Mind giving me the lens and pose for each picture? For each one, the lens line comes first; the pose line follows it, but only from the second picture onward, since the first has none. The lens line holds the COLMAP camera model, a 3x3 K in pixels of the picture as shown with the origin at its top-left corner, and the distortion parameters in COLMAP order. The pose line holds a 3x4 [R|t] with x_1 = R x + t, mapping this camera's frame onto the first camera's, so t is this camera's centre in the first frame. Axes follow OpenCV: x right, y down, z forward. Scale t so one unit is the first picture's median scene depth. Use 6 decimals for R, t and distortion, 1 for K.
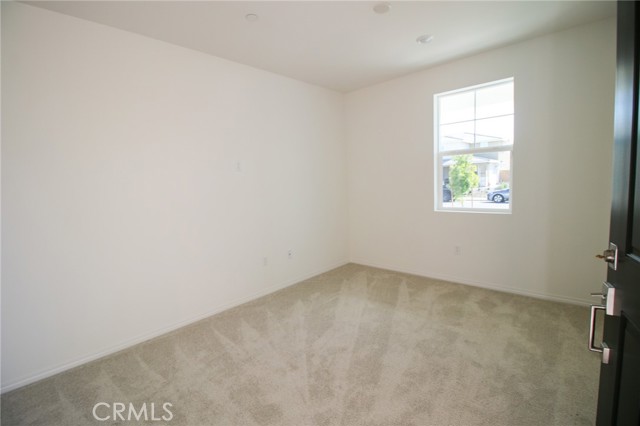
lens RADIAL K [[298.5, 0, 320.2], [0, 298.5, 211.0], [0, 0, 1]] dist [0.000483, -0.000264]
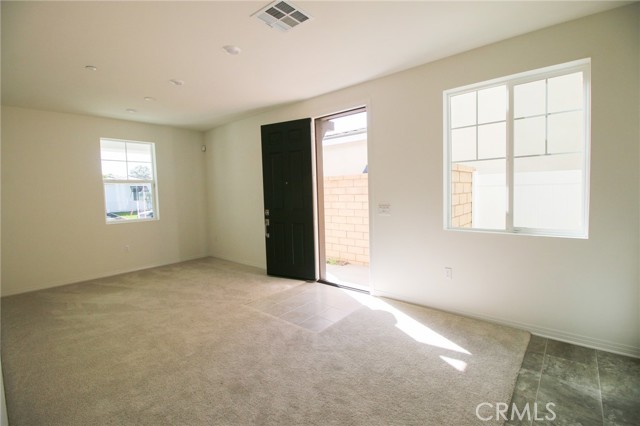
lens RADIAL K [[298.5, 0, 320.2], [0, 298.5, 211.0], [0, 0, 1]] dist [0.000483, -0.000264]
pose [[-0.012536, -0.033668, 0.999354, -1.167604], [0.135279, 0.990187, 0.035056, 0.030244], [-0.990728, 0.135632, -0.007858, 0.077545]]
